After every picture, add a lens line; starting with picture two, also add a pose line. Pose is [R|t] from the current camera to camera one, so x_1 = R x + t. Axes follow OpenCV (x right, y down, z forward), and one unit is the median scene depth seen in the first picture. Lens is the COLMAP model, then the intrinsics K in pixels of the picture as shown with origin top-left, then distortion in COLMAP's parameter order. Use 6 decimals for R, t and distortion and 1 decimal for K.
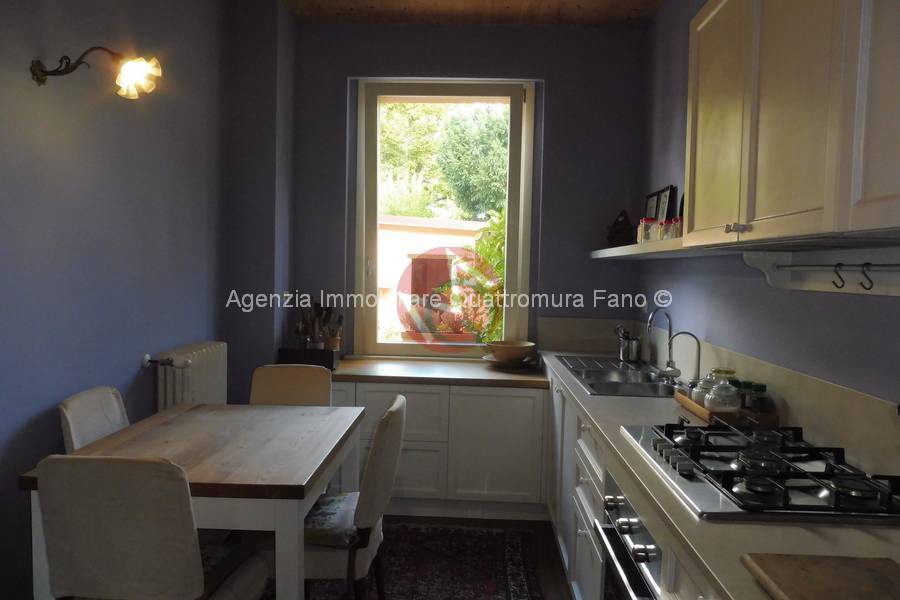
lens RADIAL K [[652.4, 0, 450.0], [0, 652.4, 300.0], [0, 0, 1]] dist [-0.043430, 0.001625]
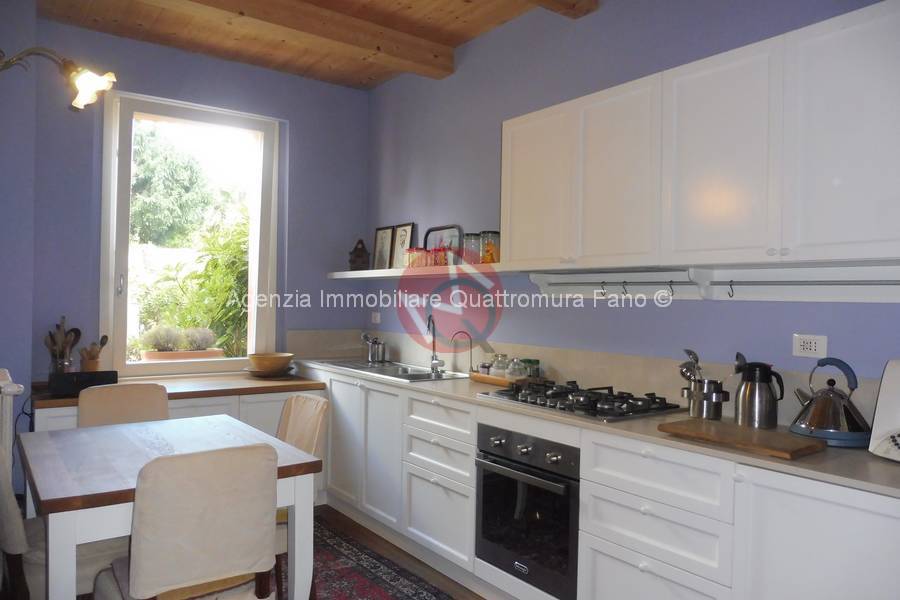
lens RADIAL K [[652.4, 0, 450.0], [0, 652.4, 300.0], [0, 0, 1]] dist [-0.043430, 0.001625]
pose [[0.779325, -0.008534, 0.626561, -0.390828], [0.029422, 0.999303, -0.022985, 0.009672], [-0.625928, 0.036348, 0.779033, -0.057064]]
